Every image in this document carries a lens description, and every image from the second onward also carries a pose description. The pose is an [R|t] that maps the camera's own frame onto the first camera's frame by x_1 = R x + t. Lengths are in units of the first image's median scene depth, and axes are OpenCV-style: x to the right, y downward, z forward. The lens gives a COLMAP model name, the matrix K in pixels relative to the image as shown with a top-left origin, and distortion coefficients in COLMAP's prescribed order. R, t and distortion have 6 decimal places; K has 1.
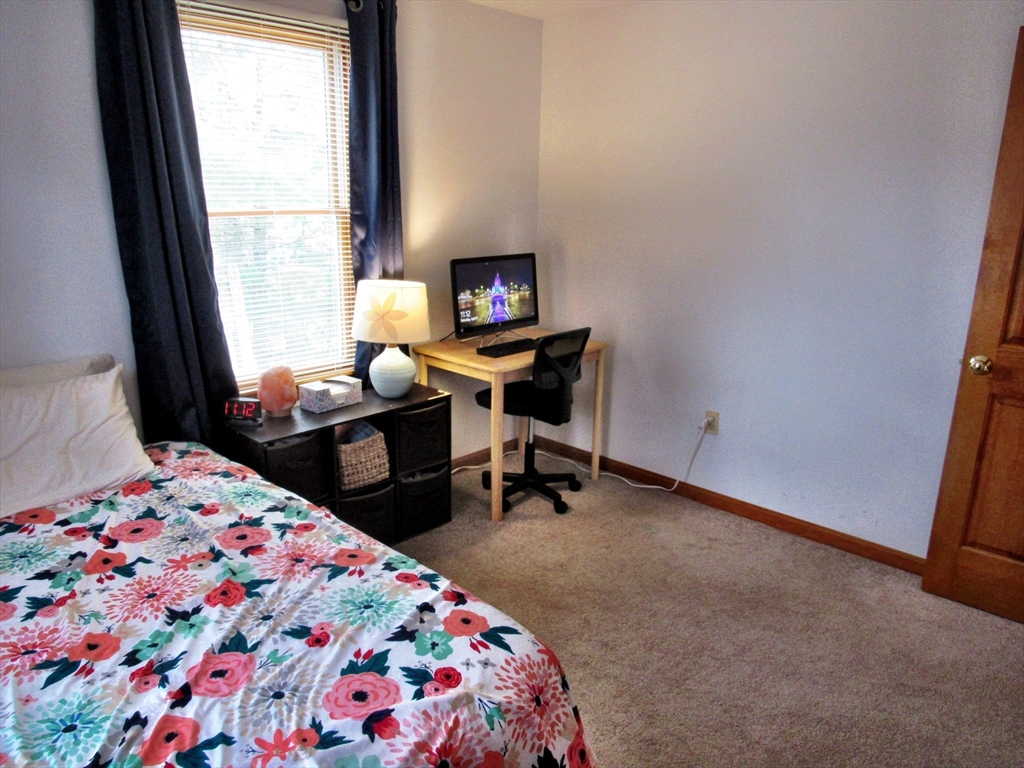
lens RADIAL K [[732.7, 0, 515.3], [0, 732.7, 387.2], [0, 0, 1]] dist [-0.032324, 0.012721]
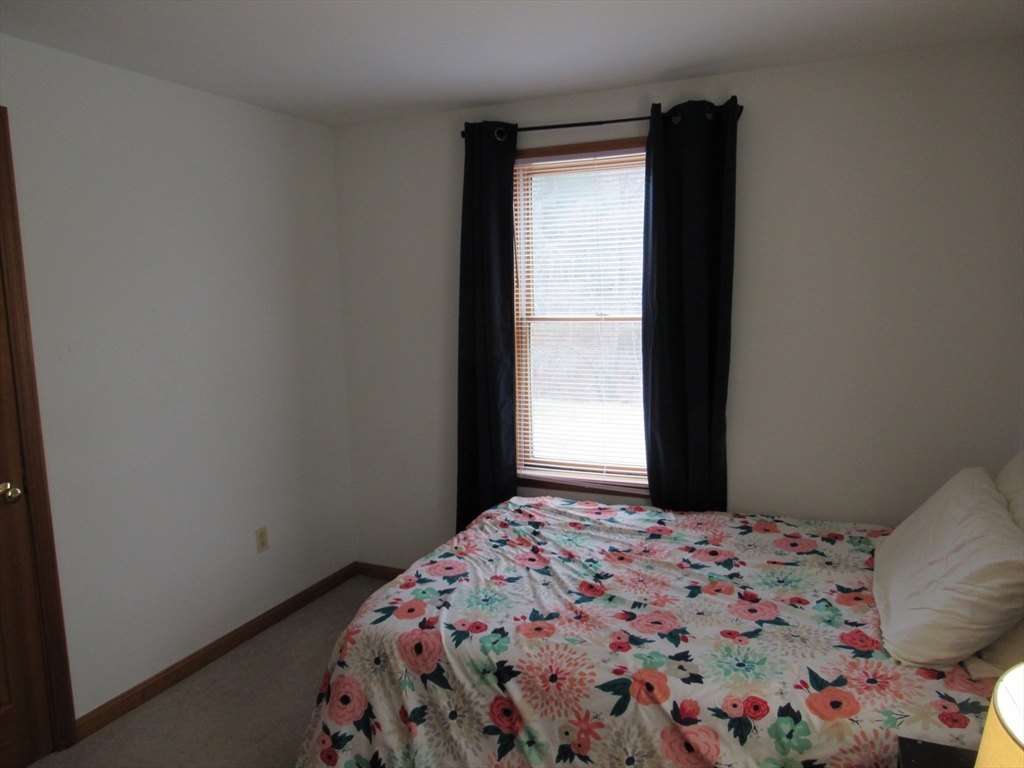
lens RADIAL K [[732.7, 0, 511.5], [0, 732.7, 379.7], [0, 0, 1]] dist [-0.032324, 0.012721]
pose [[-0.947532, 0.049170, -0.315858, 0.159535], [-0.075670, 0.925514, 0.371076, -0.581090], [0.310577, 0.375508, -0.873233, 2.037148]]
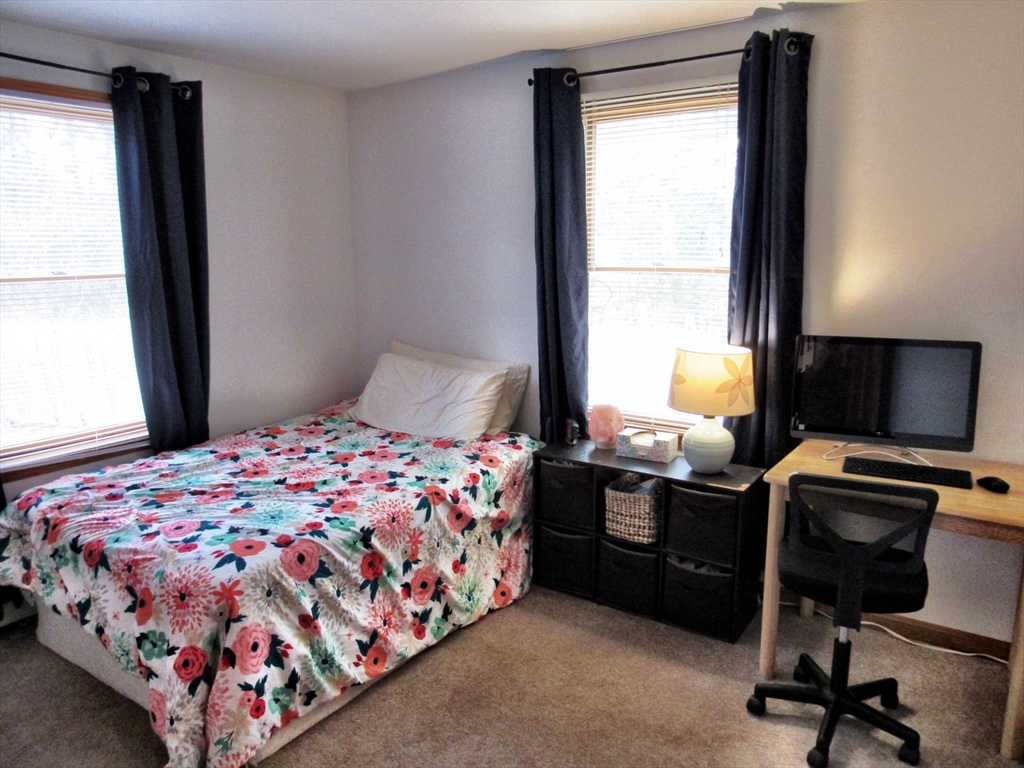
lens RADIAL K [[732.7, 0, 510.5], [0, 732.7, 386.9], [0, 0, 1]] dist [-0.032324, 0.012721]
pose [[0.138924, 0.171505, -0.975339, 1.291842], [-0.257192, 0.957343, 0.131707, -0.283635], [0.956322, 0.232552, 0.177107, 1.136516]]
